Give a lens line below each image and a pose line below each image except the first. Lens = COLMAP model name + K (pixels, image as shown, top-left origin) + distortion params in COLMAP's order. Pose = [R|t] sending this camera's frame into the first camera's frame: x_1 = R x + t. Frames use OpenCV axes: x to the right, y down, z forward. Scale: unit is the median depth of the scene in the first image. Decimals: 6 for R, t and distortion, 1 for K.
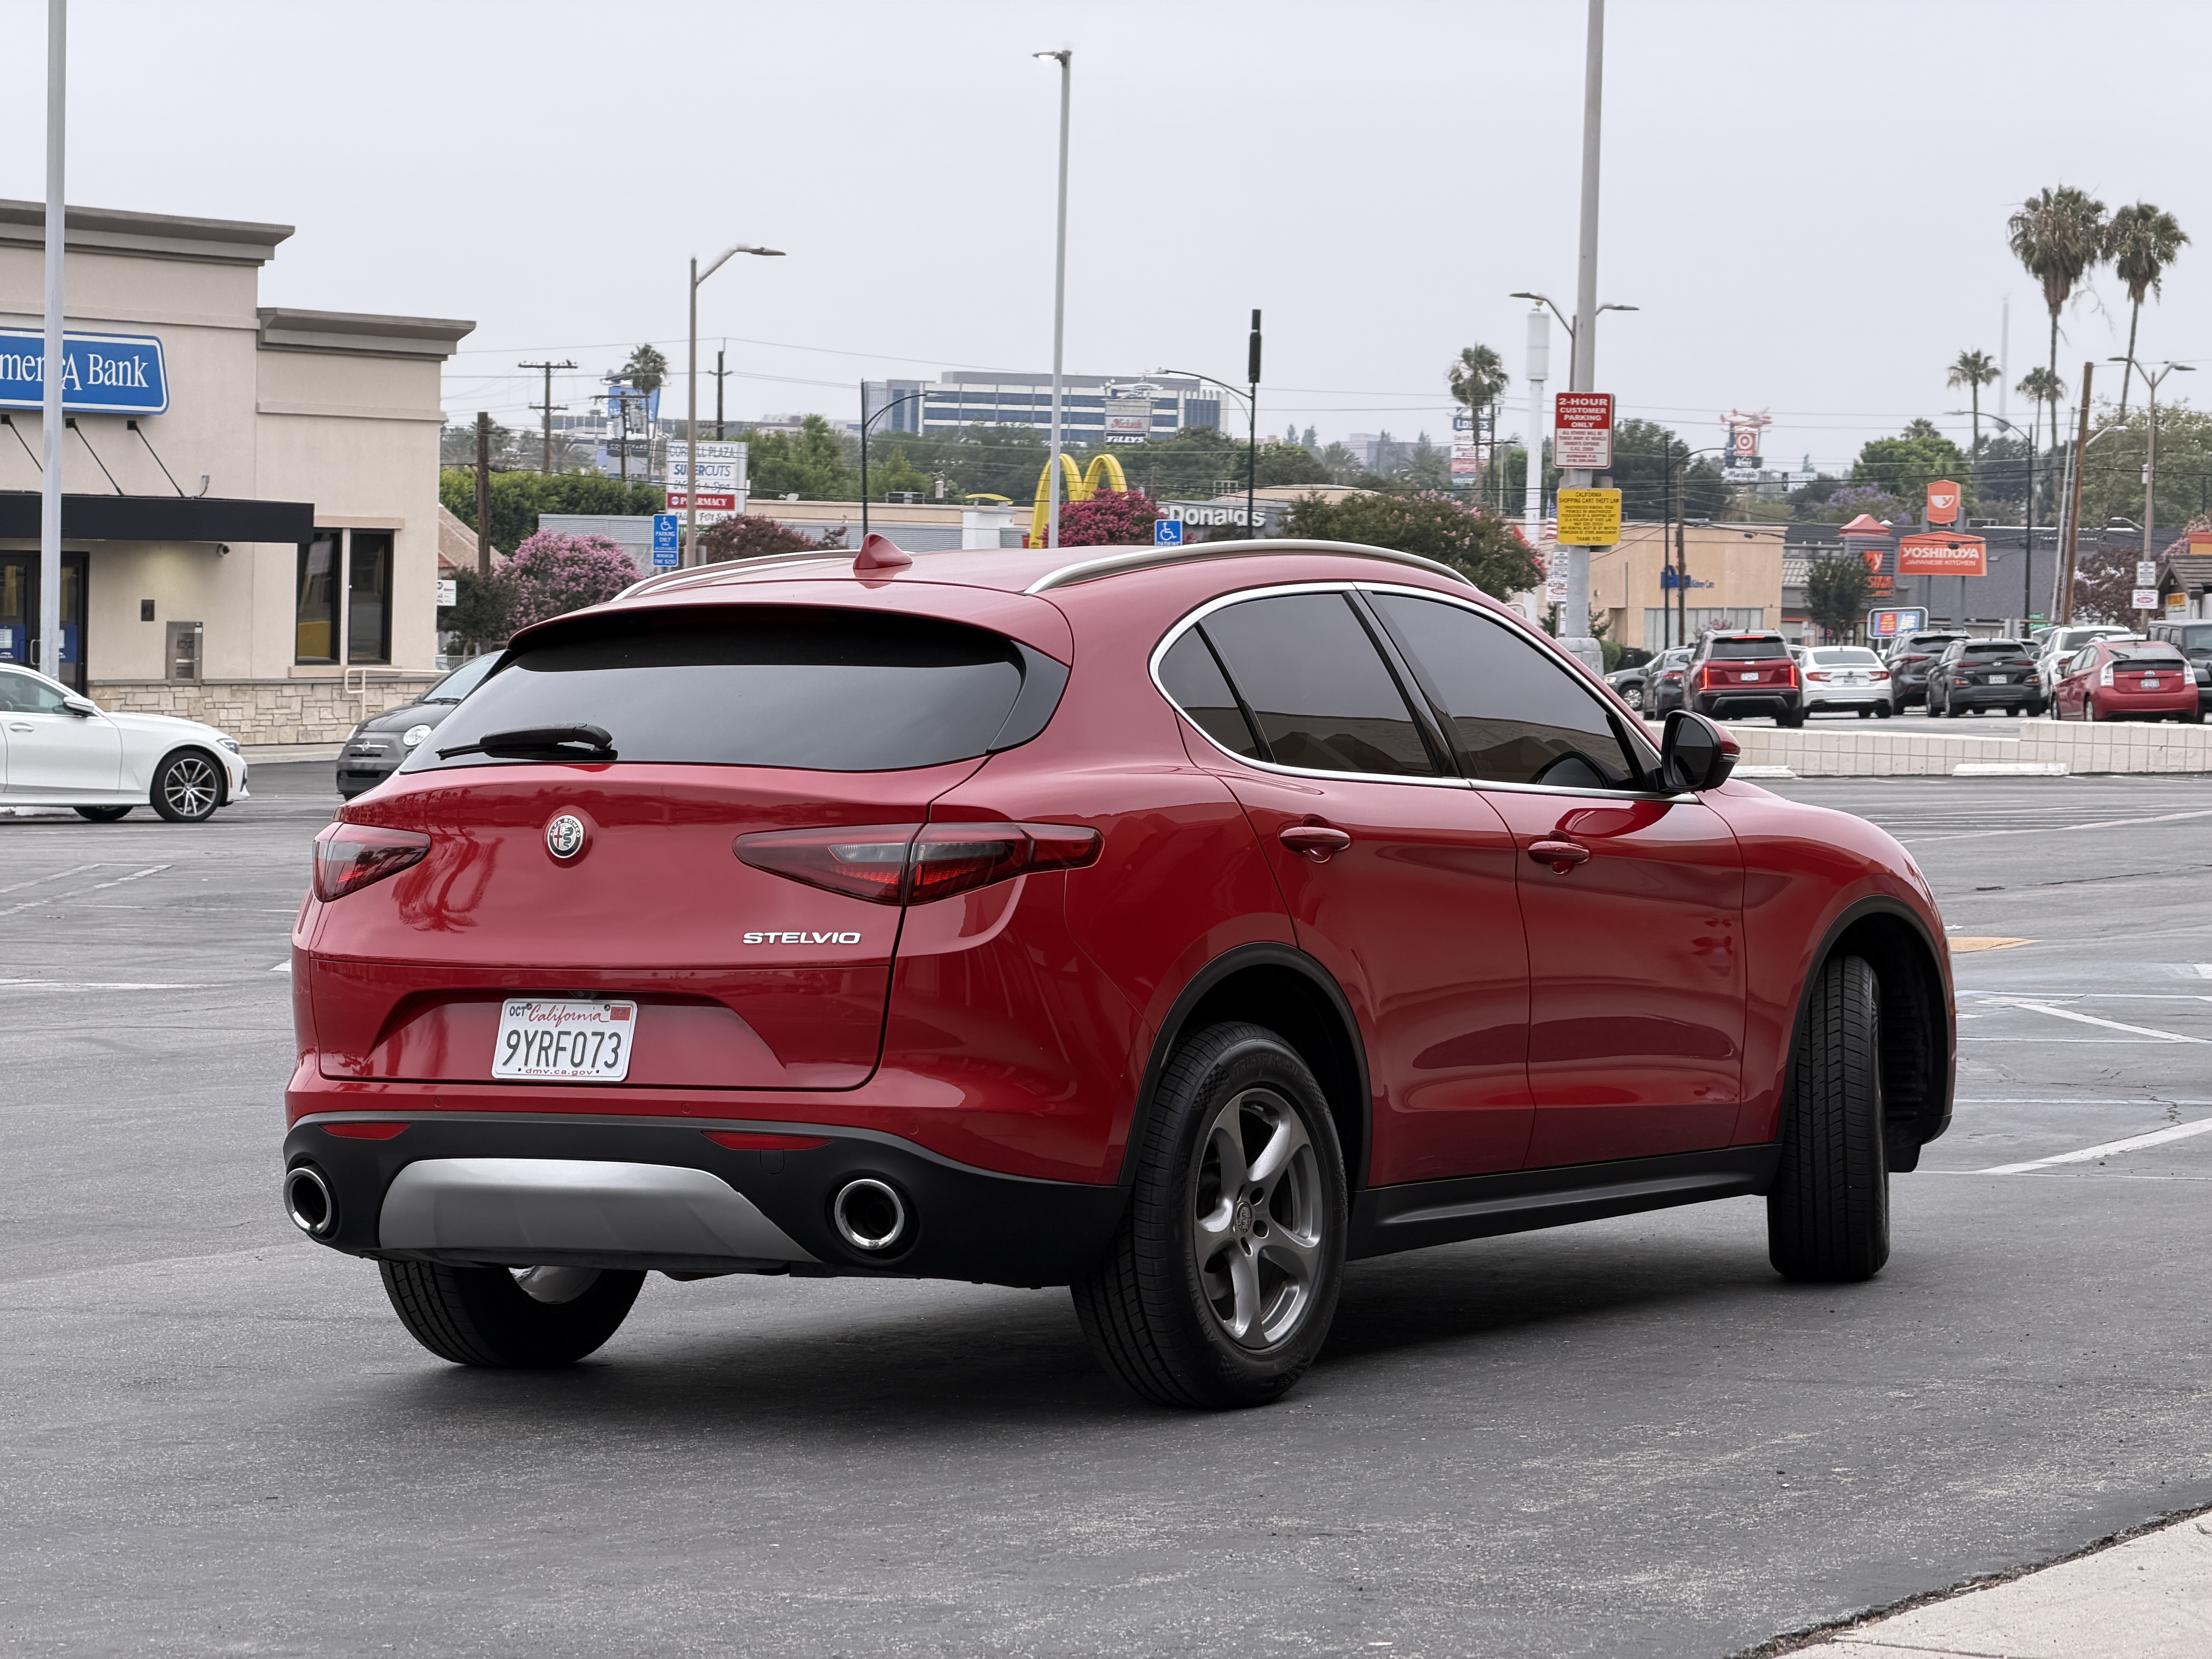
lens RADIAL K [[6703.9, 0, 1108.2], [0, 6703.9, 826.8], [0, 0, 1]] dist [0.126147, 0.000000]
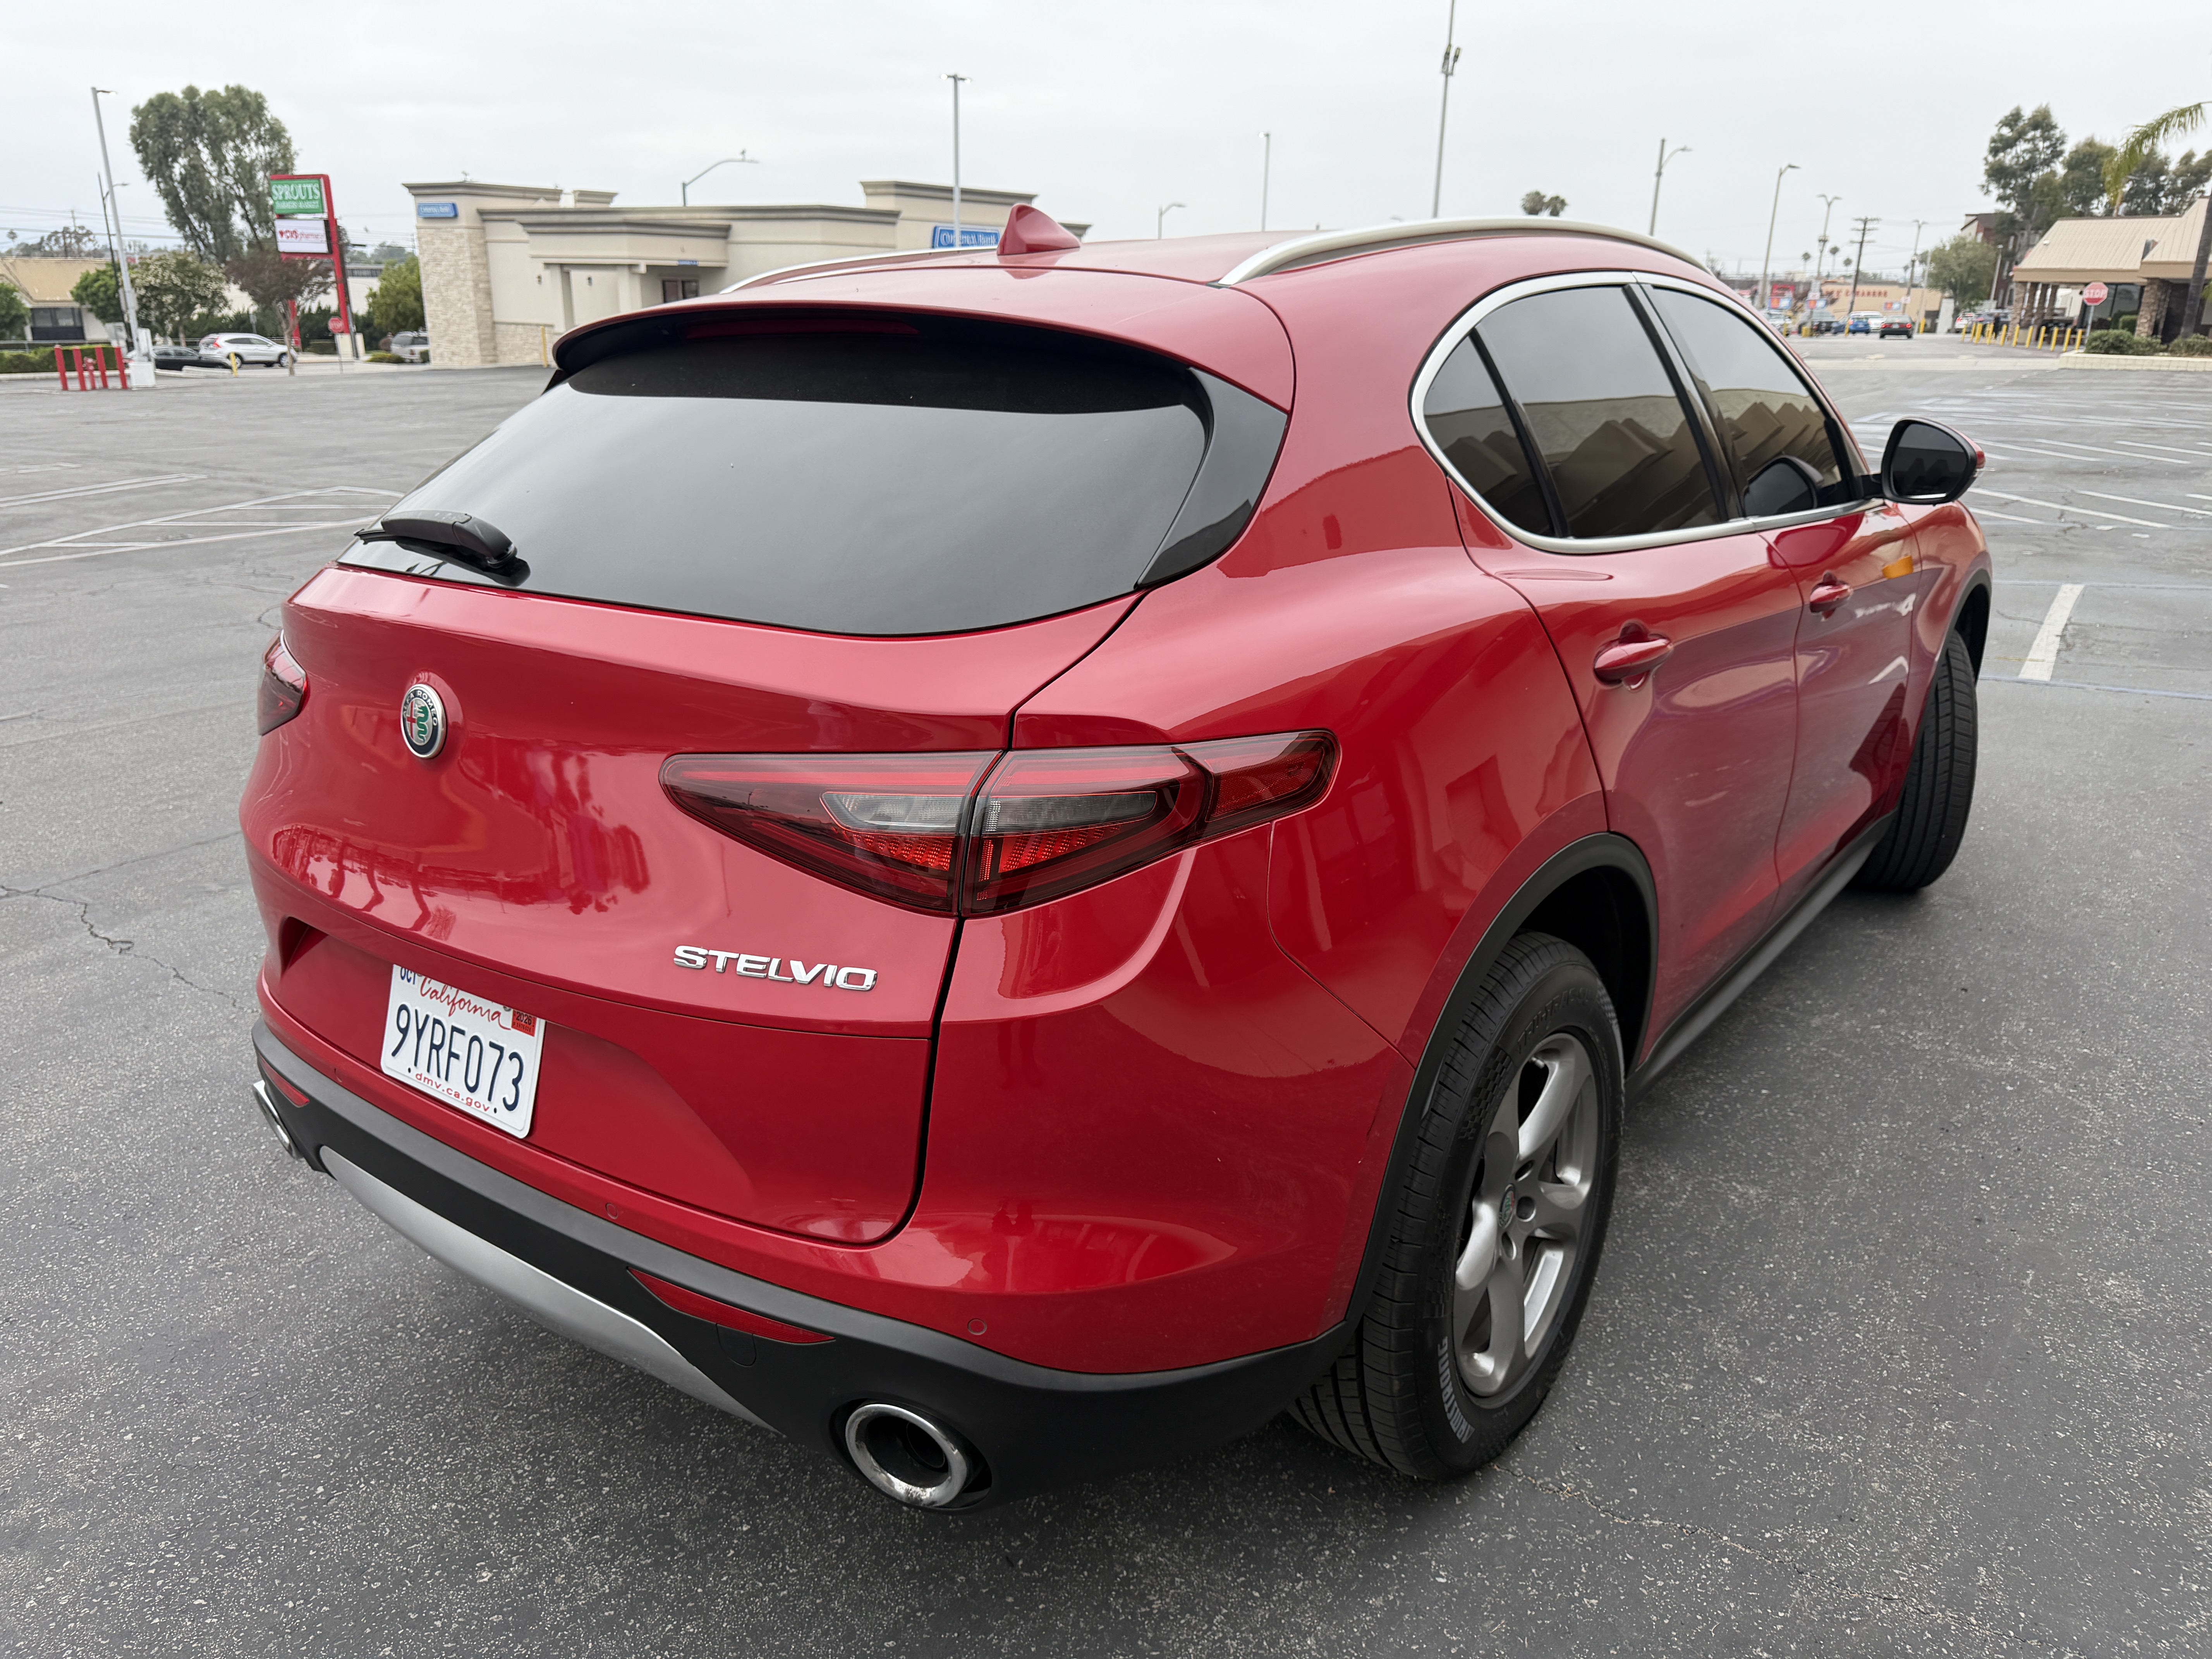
lens RADIAL K [[1551.7, 0, 1100.3], [0, 1551.7, 851.7], [0, 0, 1]] dist [-0.007667, 0.000243]
pose [[0.994900, 0.029246, -0.096531, -0.007864], [0.000761, 0.954836, 0.297133, -0.026945], [0.100862, -0.295691, 0.949944, 0.843659]]
